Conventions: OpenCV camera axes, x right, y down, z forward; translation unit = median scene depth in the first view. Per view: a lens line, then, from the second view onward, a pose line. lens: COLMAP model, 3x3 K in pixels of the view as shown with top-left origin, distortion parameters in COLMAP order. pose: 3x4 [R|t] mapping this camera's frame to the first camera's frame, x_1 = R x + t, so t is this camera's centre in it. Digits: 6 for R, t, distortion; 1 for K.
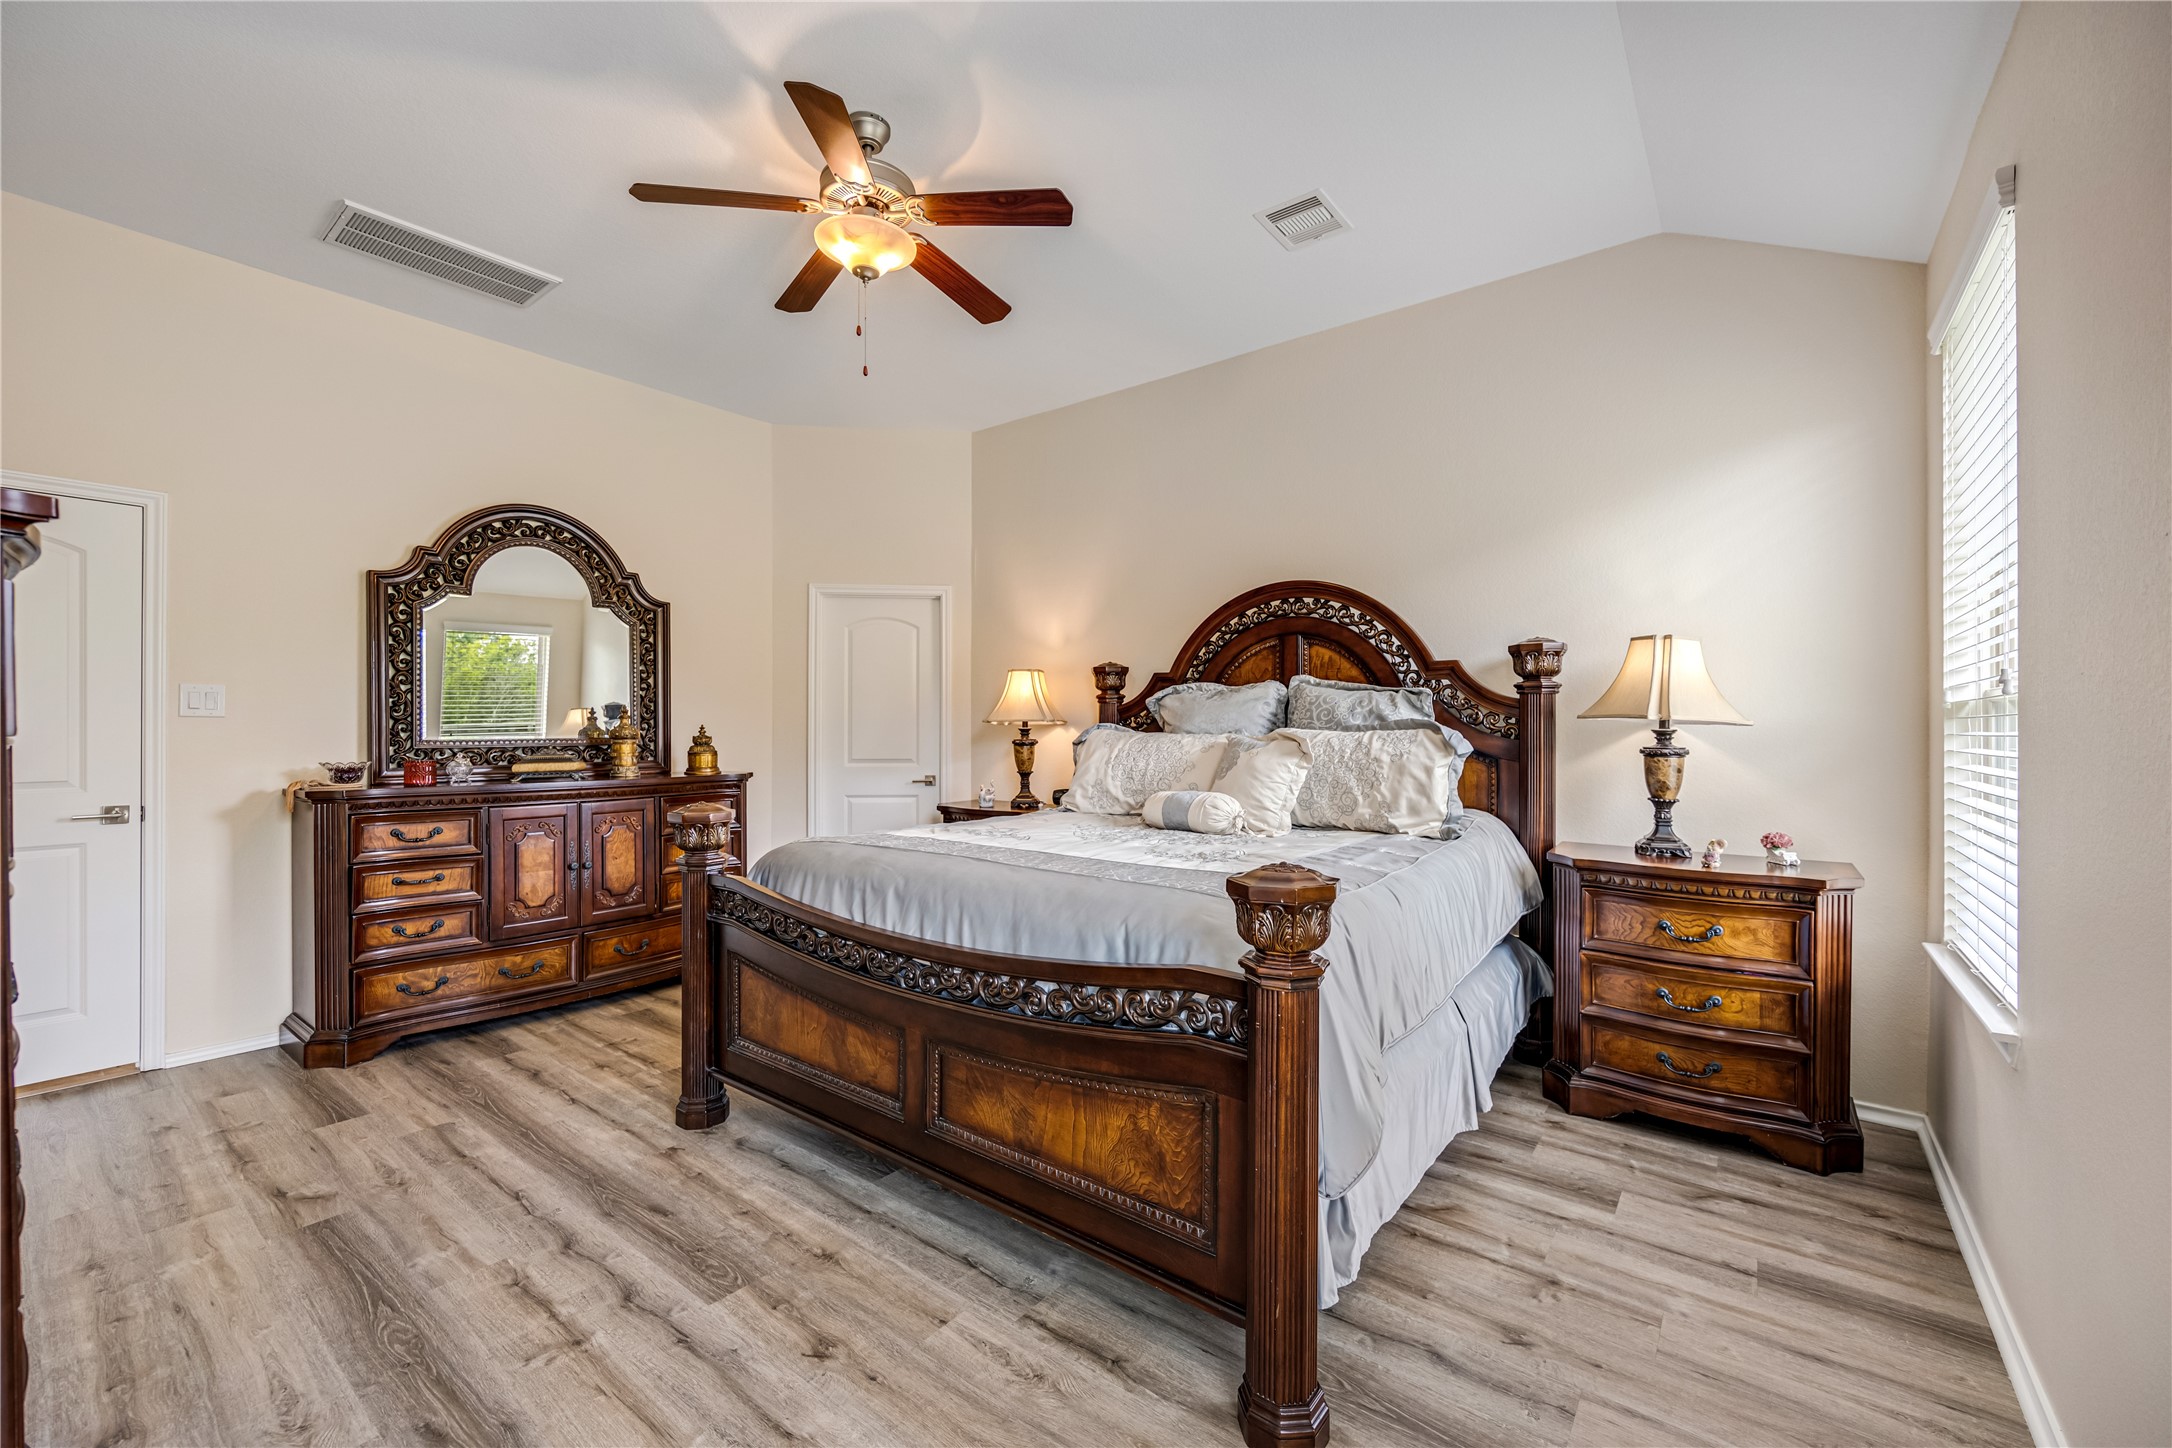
lens RADIAL K [[870.7, 0, 1083.4], [0, 870.7, 718.8], [0, 0, 1]] dist [-0.001913, -0.000381]
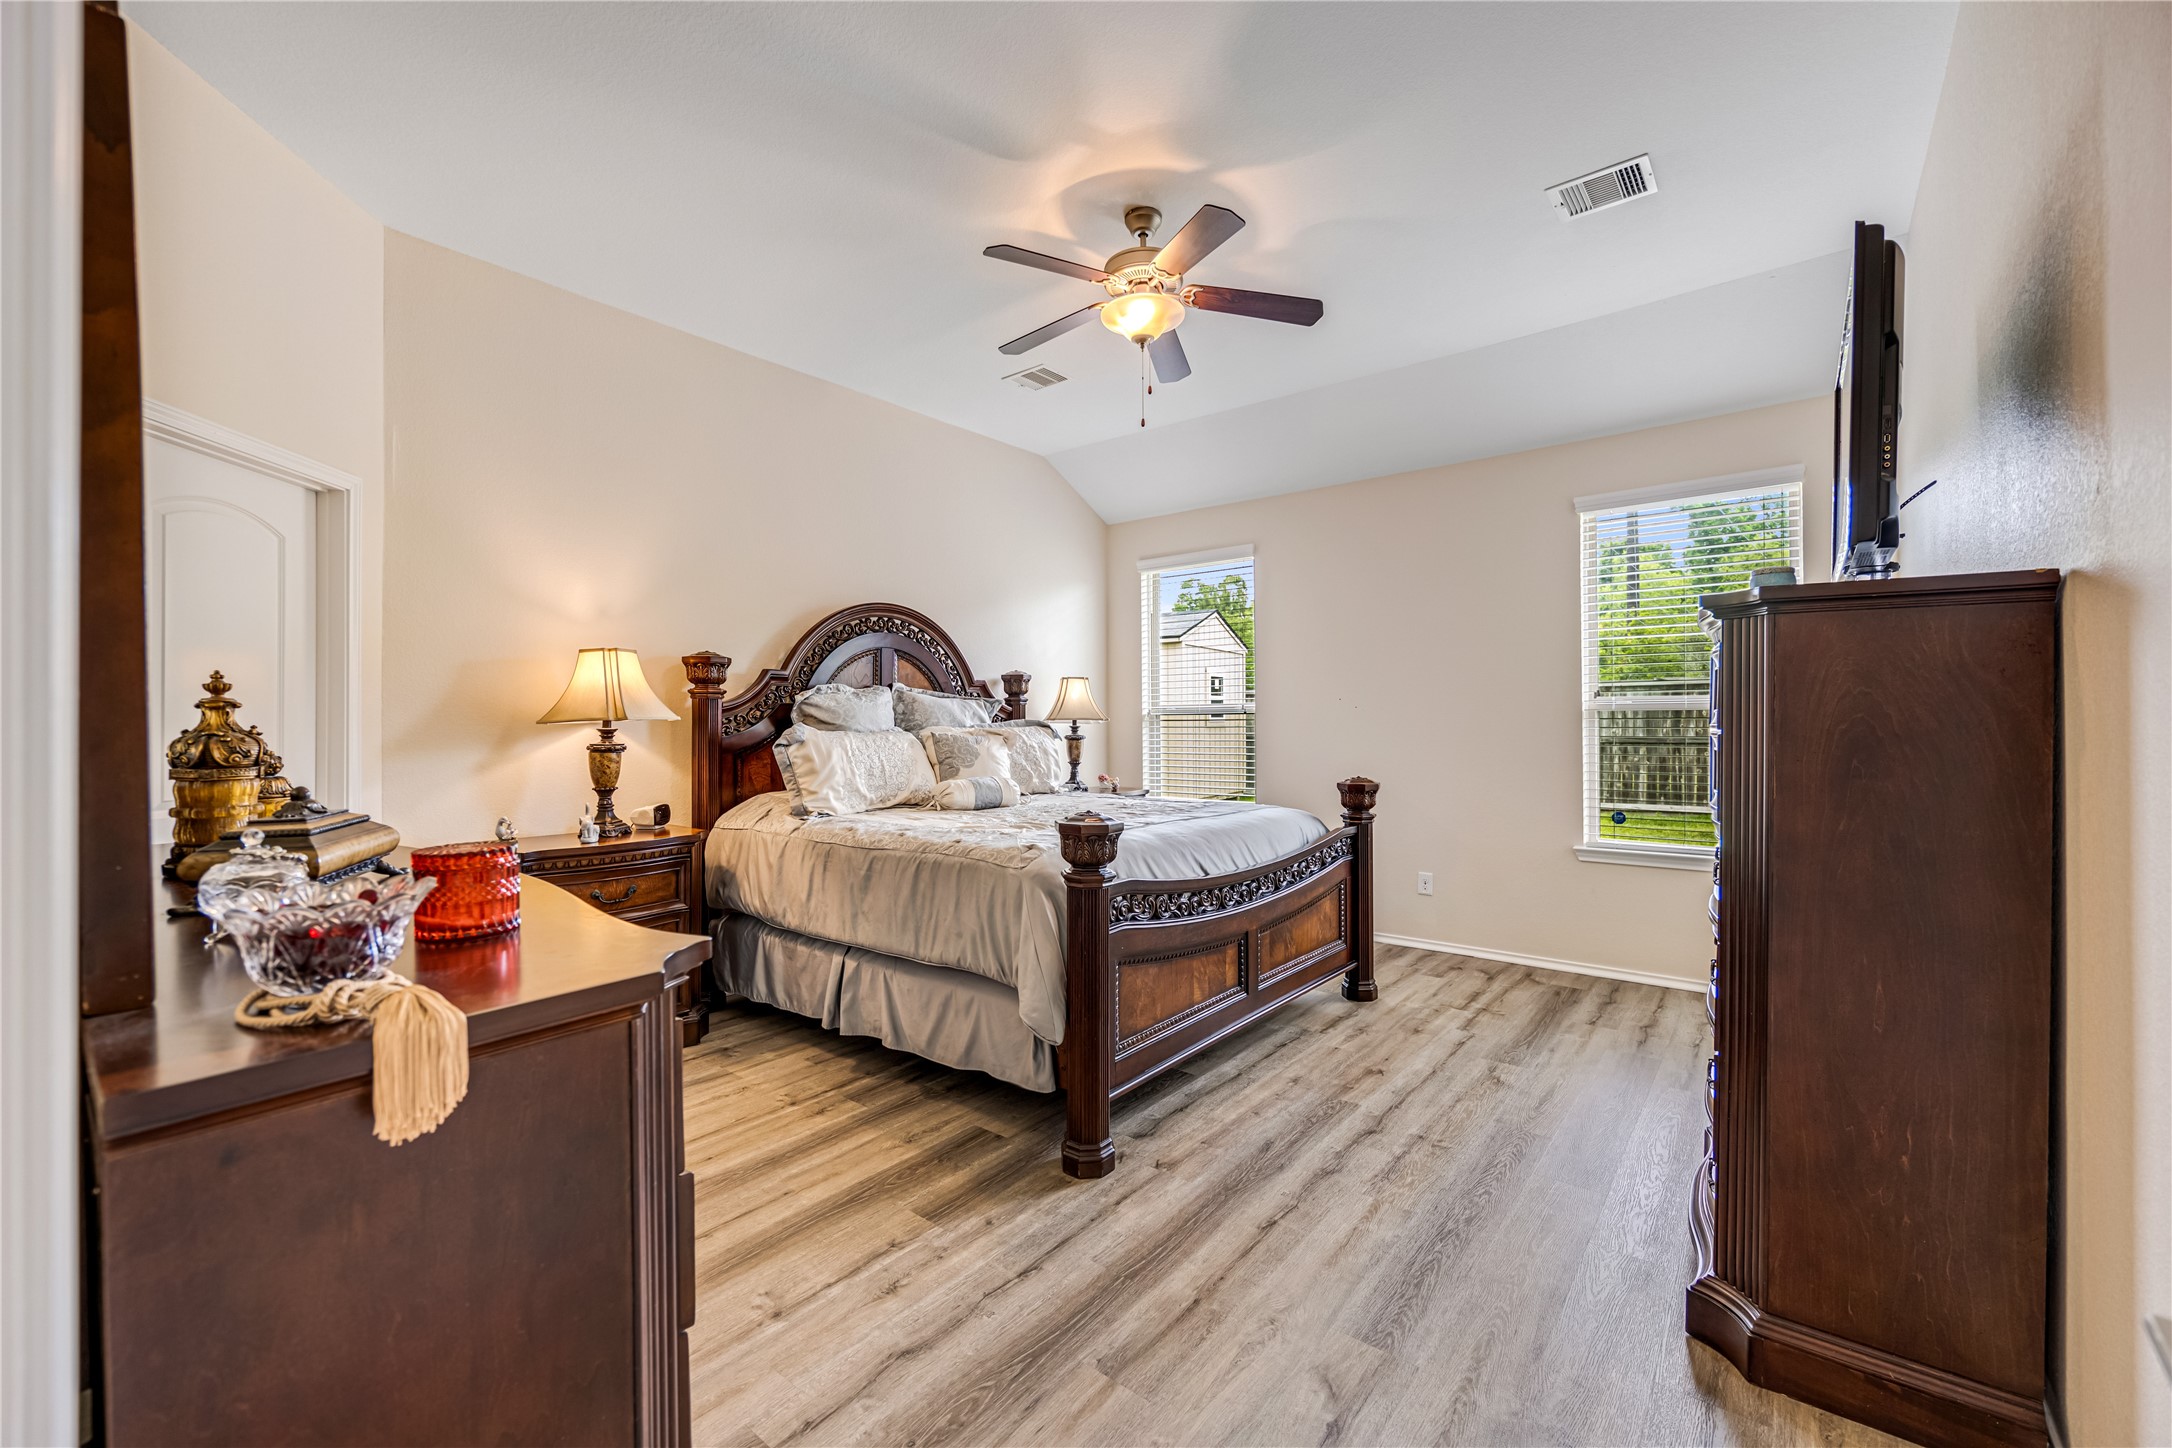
lens RADIAL K [[876.3, 0, 1081.6], [0, 876.3, 728.4], [0, 0, 1]] dist [-0.004021, -0.000520]
pose [[0.026462, -0.006191, 0.999631, -1.501658], [-0.004994, 0.999968, 0.006325, 0.006456], [-0.999637, -0.005160, 0.026431, 1.109116]]
